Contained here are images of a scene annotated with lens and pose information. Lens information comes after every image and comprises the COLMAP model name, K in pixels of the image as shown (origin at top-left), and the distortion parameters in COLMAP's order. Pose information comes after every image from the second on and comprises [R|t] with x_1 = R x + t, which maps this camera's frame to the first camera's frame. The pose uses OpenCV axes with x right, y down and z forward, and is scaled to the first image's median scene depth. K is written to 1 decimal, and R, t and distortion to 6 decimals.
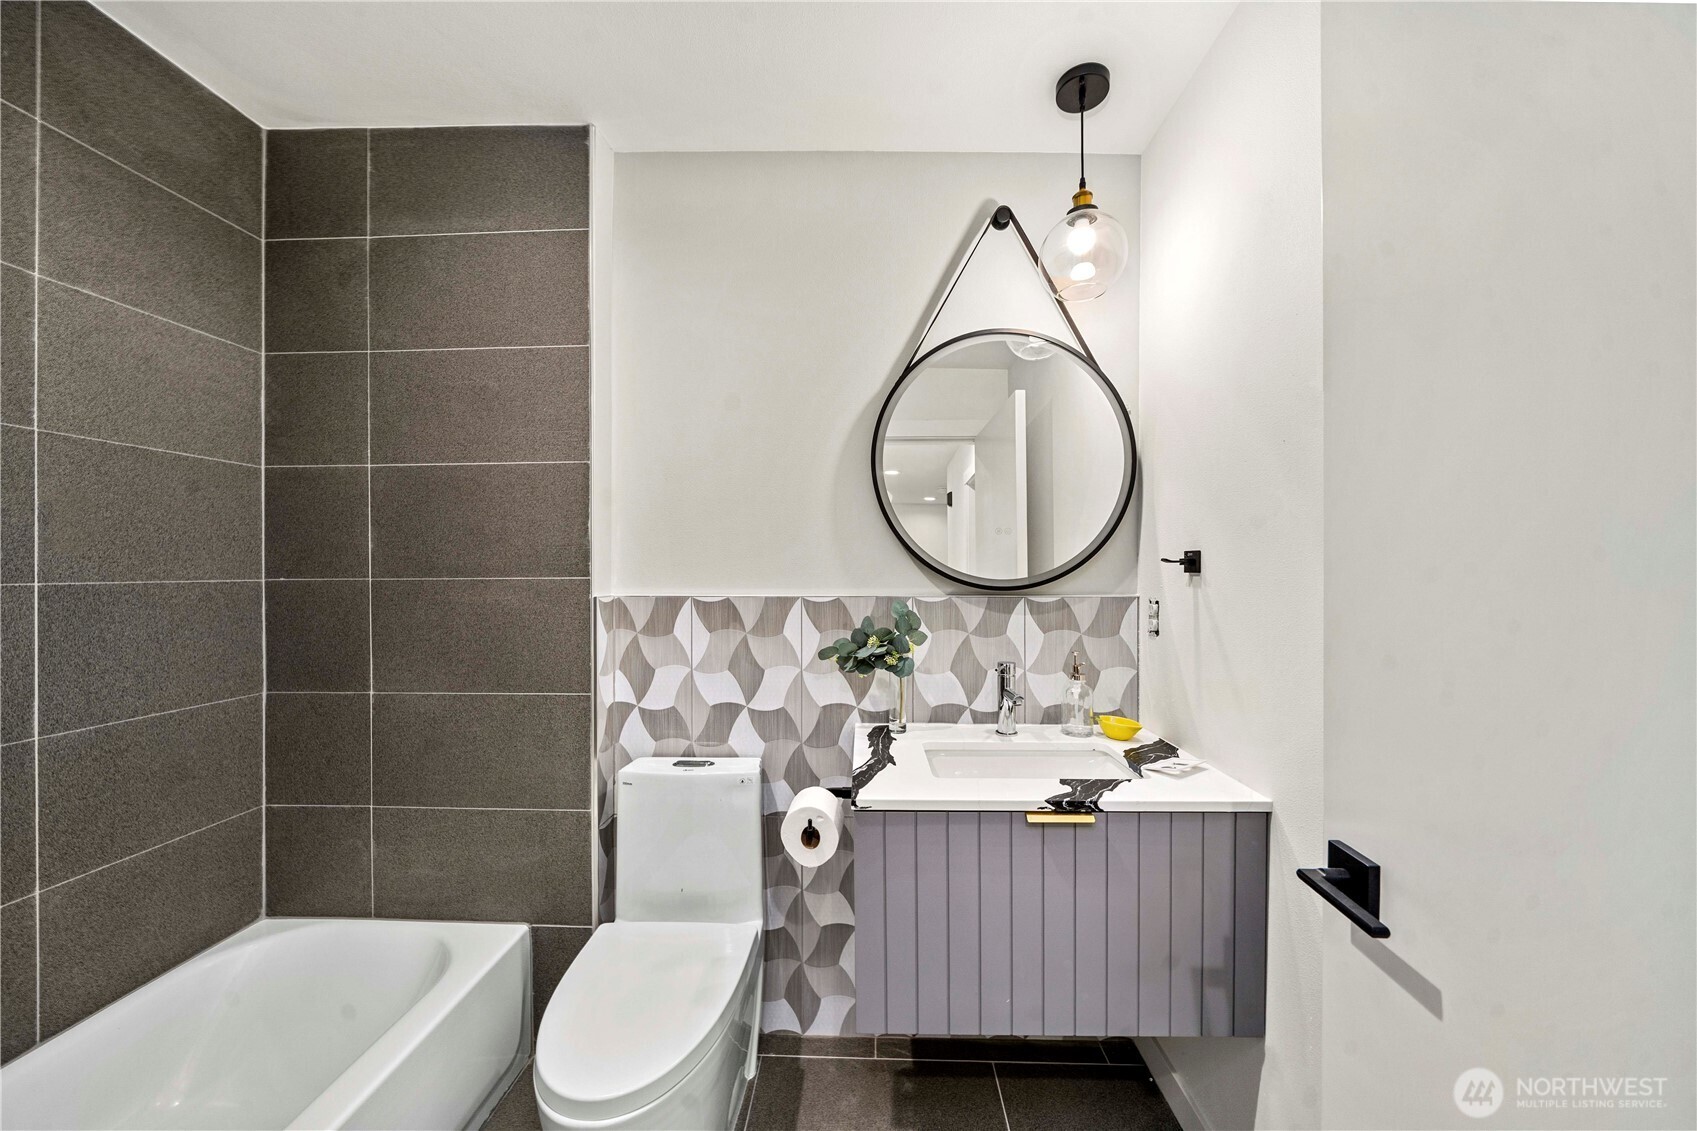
lens RADIAL K [[597.6, 0, 851.4], [0, 597.6, 569.9], [0, 0, 1]] dist [-0.006249, 0.000471]
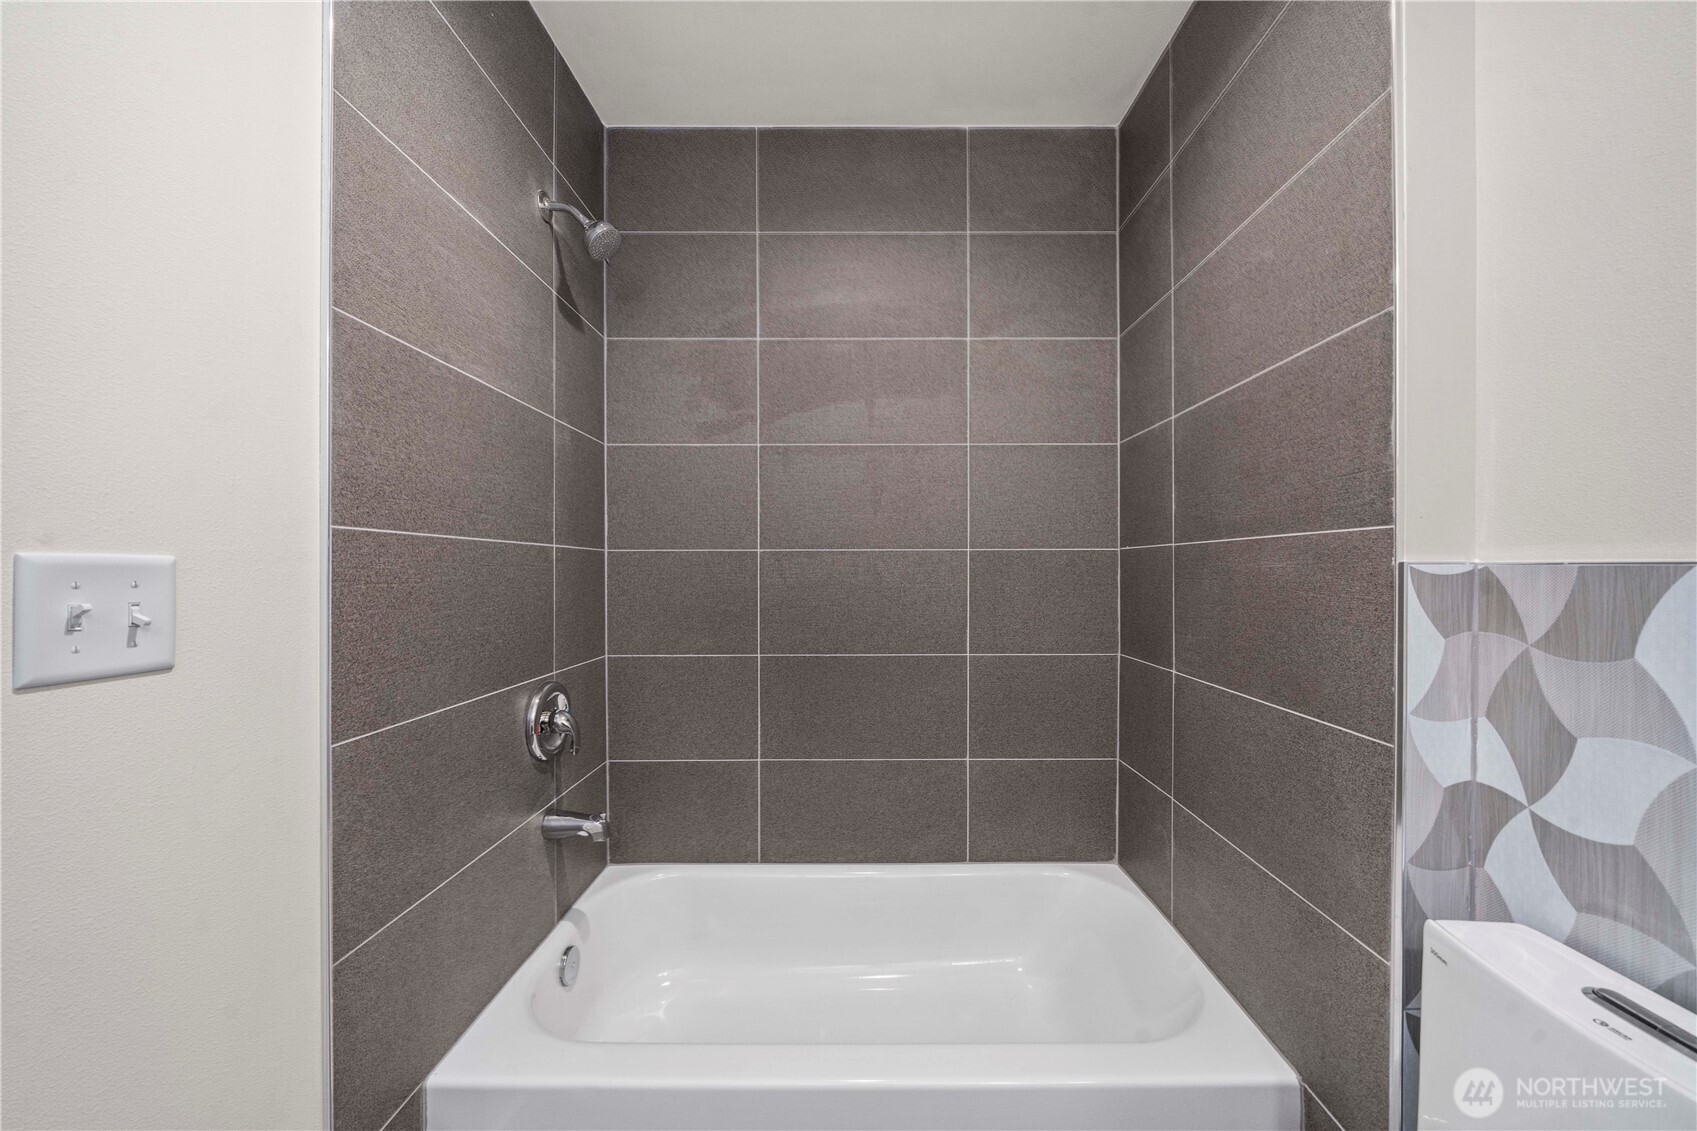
lens RADIAL K [[597.6, 0, 850.7], [0, 597.6, 568.3], [0, 0, 1]] dist [-0.006249, 0.000471]
pose [[0.028642, 0.006090, -0.999571, 0.074329], [0.002602, 0.999978, 0.006167, 0.045561], [0.999586, -0.002778, 0.028625, 0.500493]]
